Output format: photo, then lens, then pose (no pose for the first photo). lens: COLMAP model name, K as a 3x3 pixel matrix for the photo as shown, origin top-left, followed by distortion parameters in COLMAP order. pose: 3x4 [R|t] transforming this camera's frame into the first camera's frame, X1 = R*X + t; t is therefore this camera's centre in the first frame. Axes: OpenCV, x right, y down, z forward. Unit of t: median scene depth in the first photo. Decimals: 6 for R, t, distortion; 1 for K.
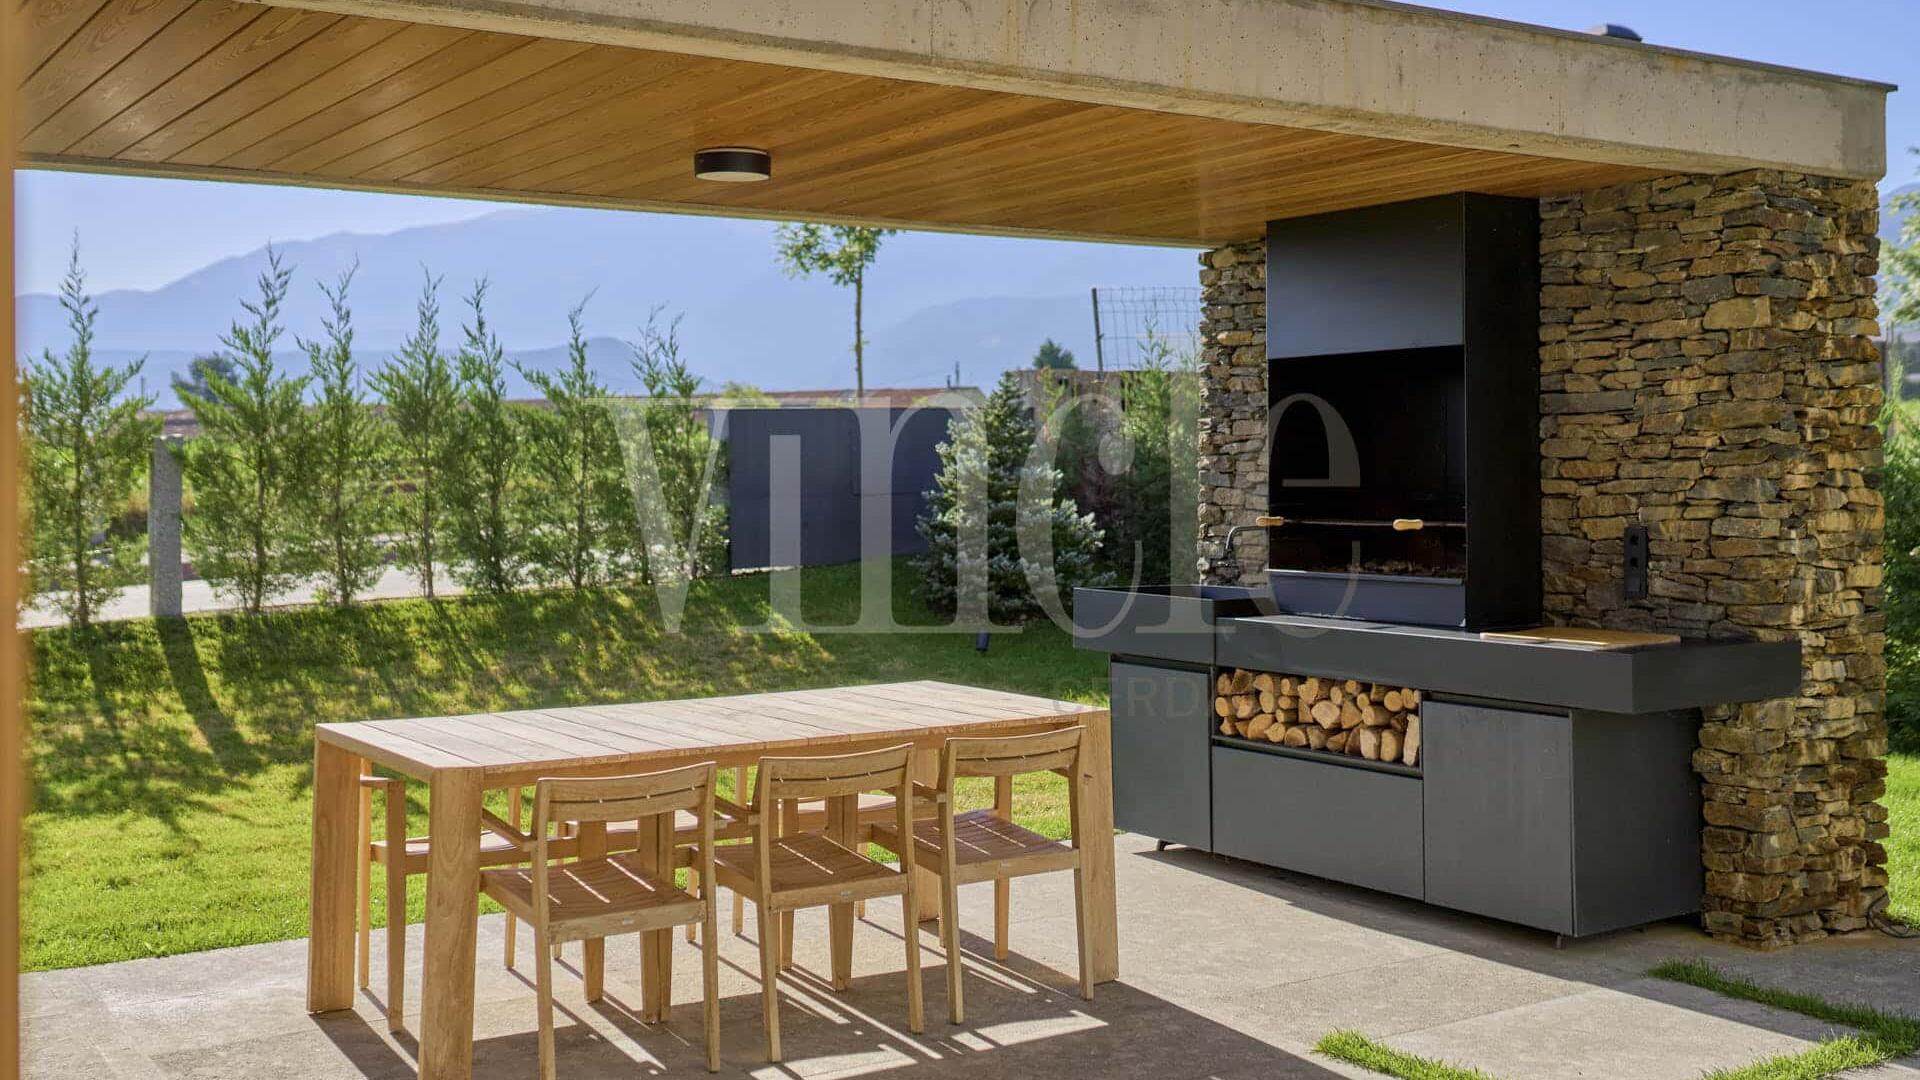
lens RADIAL K [[2045.5, 0, 970.3], [0, 2045.5, 446.8], [0, 0, 1]] dist [0.008367, 0.000000]
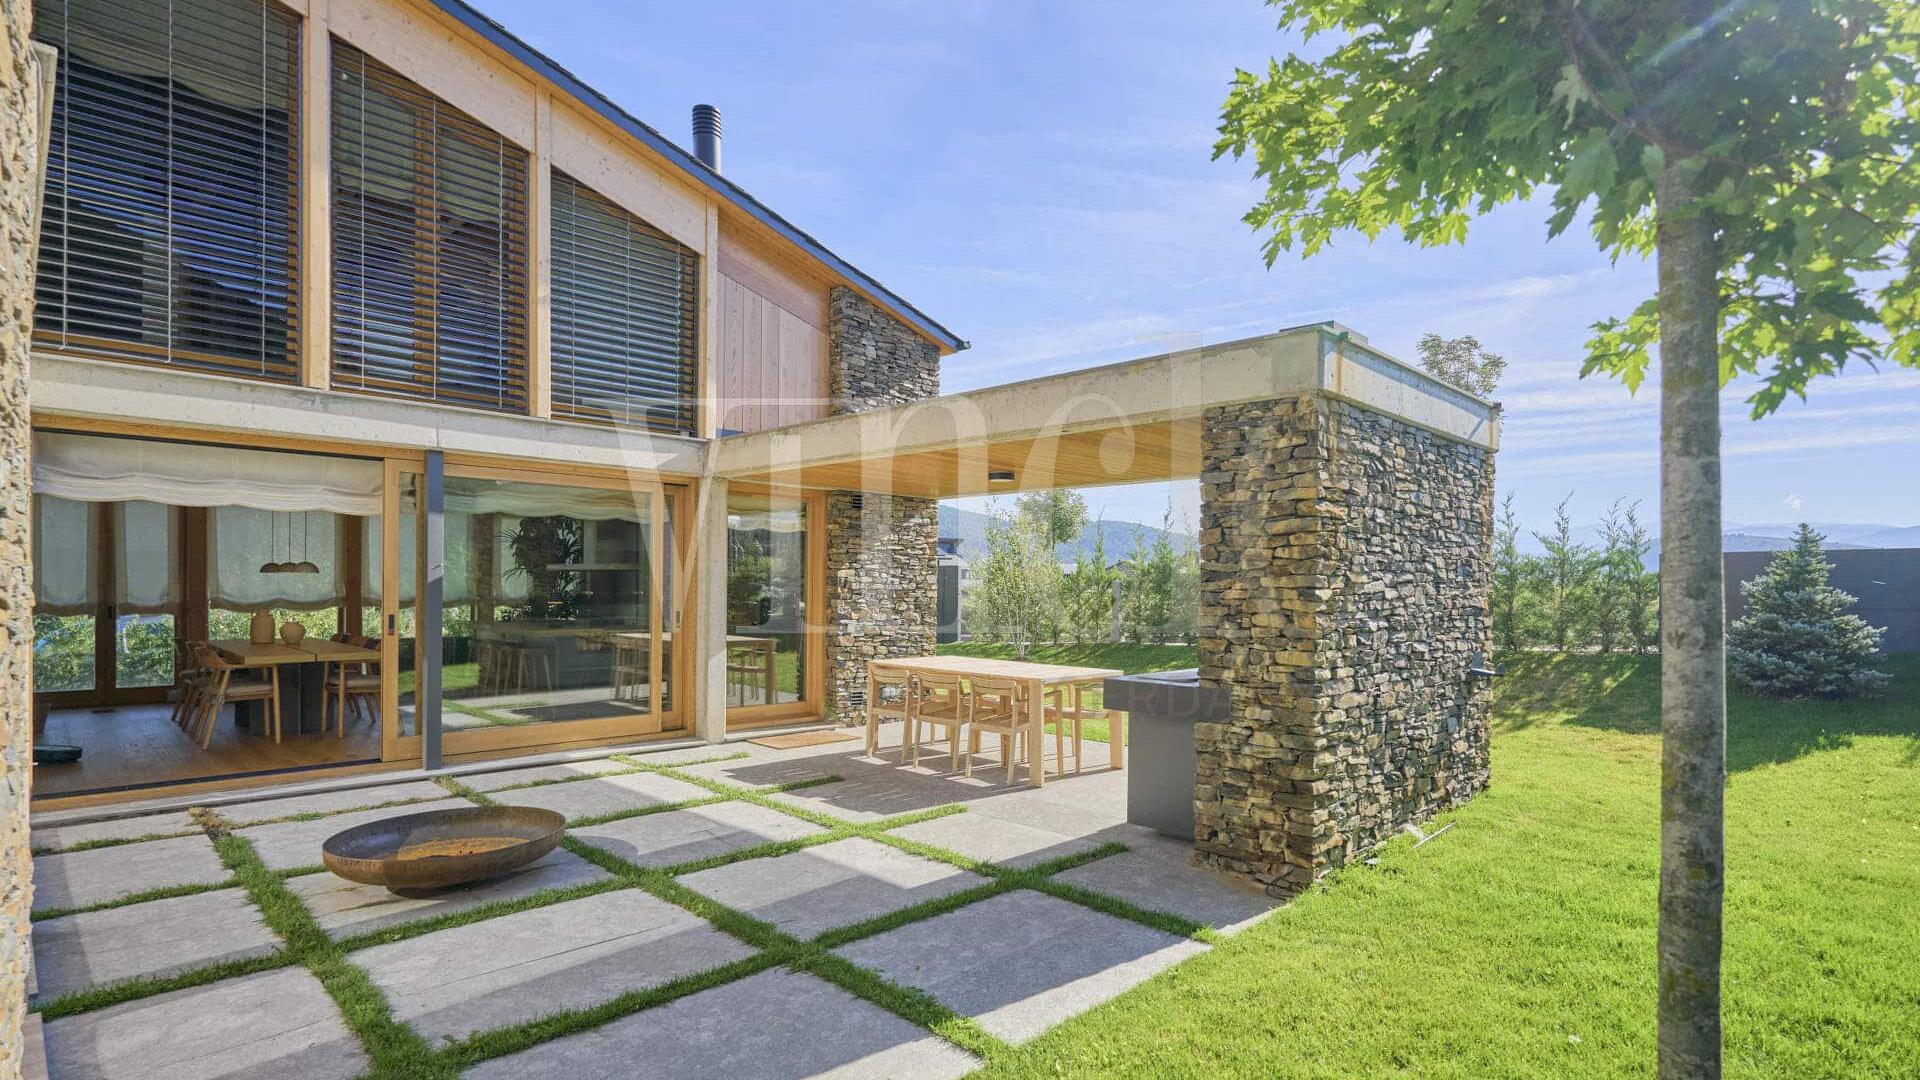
lens RADIAL K [[943.1, 0, 1023.3], [0, 943.1, 587.1], [0, 0, 1]] dist [0.004138, 0.001986]
pose [[0.230386, 0.012583, -0.973018, 1.066585], [-0.004636, 0.999919, 0.011834, 0.003206], [0.973088, 0.001784, 0.230426, 0.644068]]
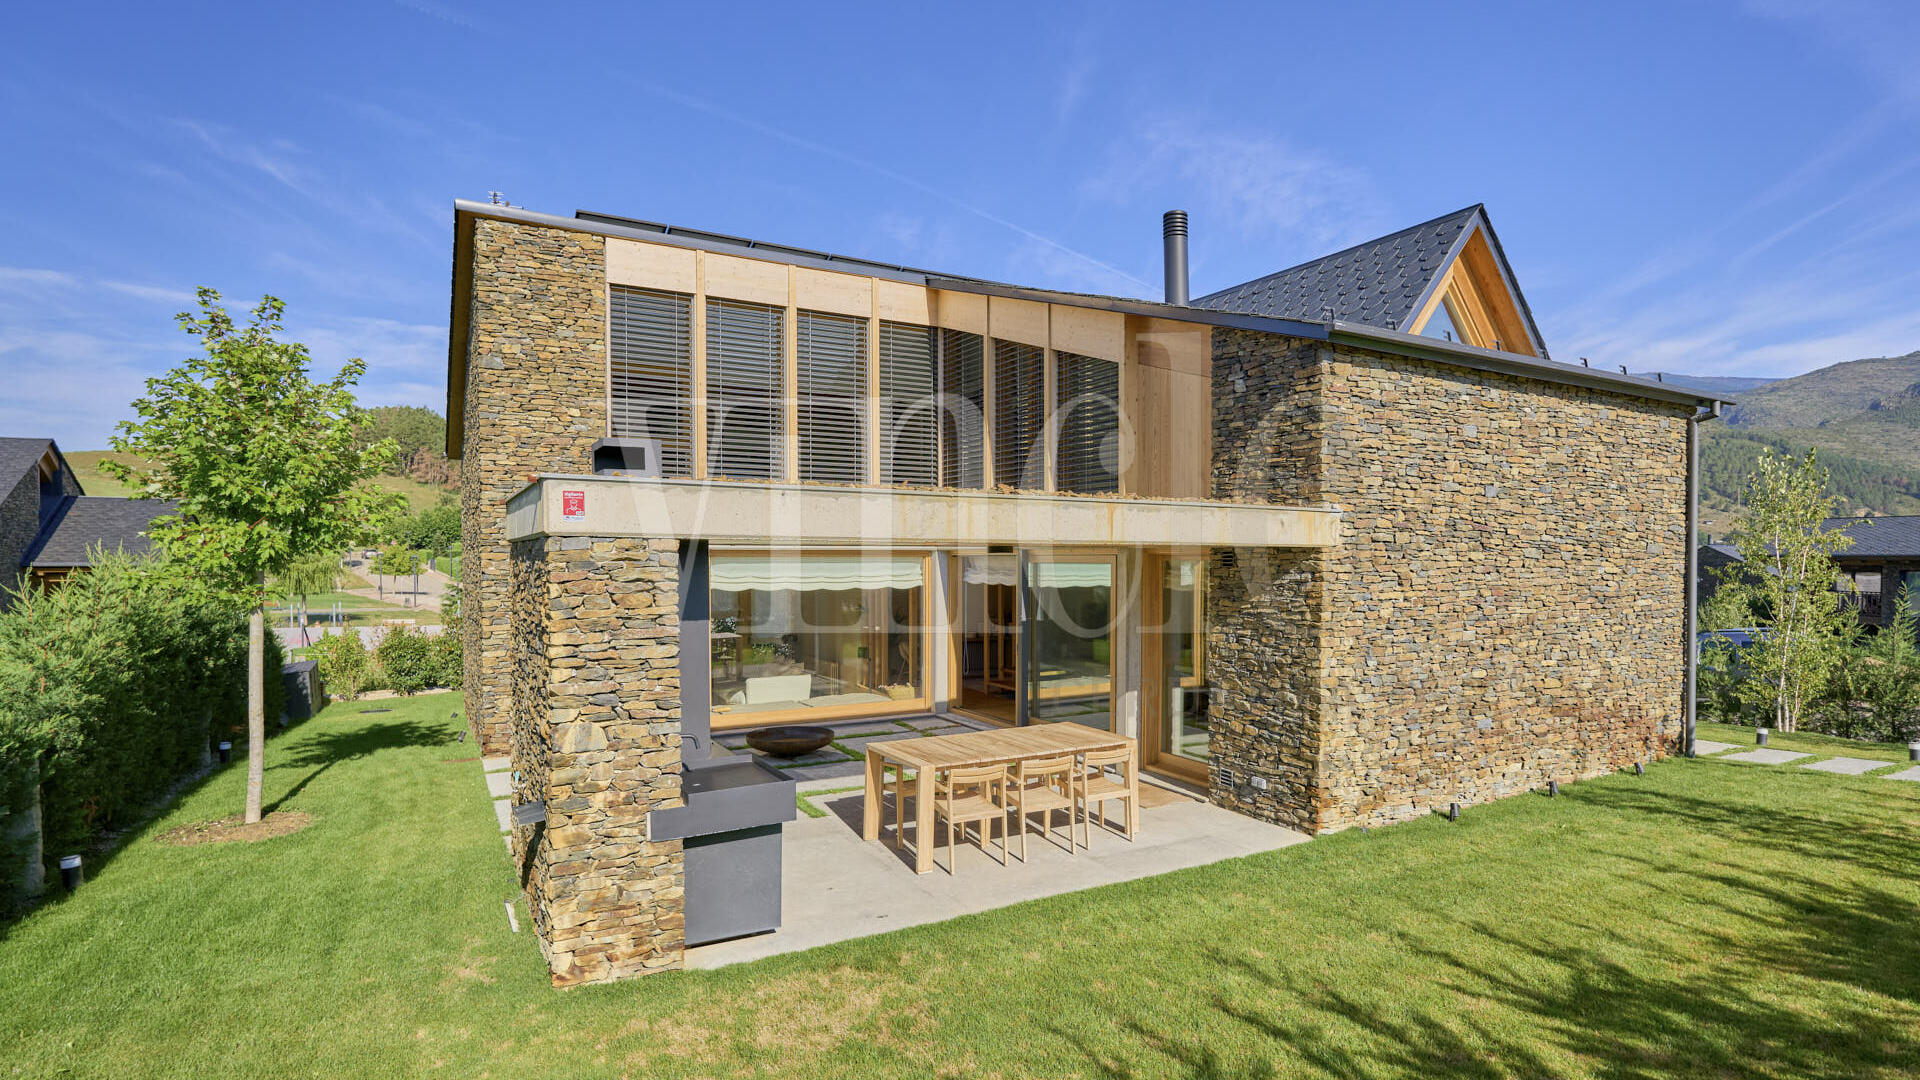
lens RADIAL K [[943.1, 0, 999.7], [0, 943.1, 580.4], [0, 0, 1]] dist [0.004138, 0.001986]
pose [[-0.999147, 0.004940, 0.041008, -0.150250], [0.005542, 0.999878, 0.014596, -0.101114], [-0.040931, 0.014810, -0.999052, 2.049926]]
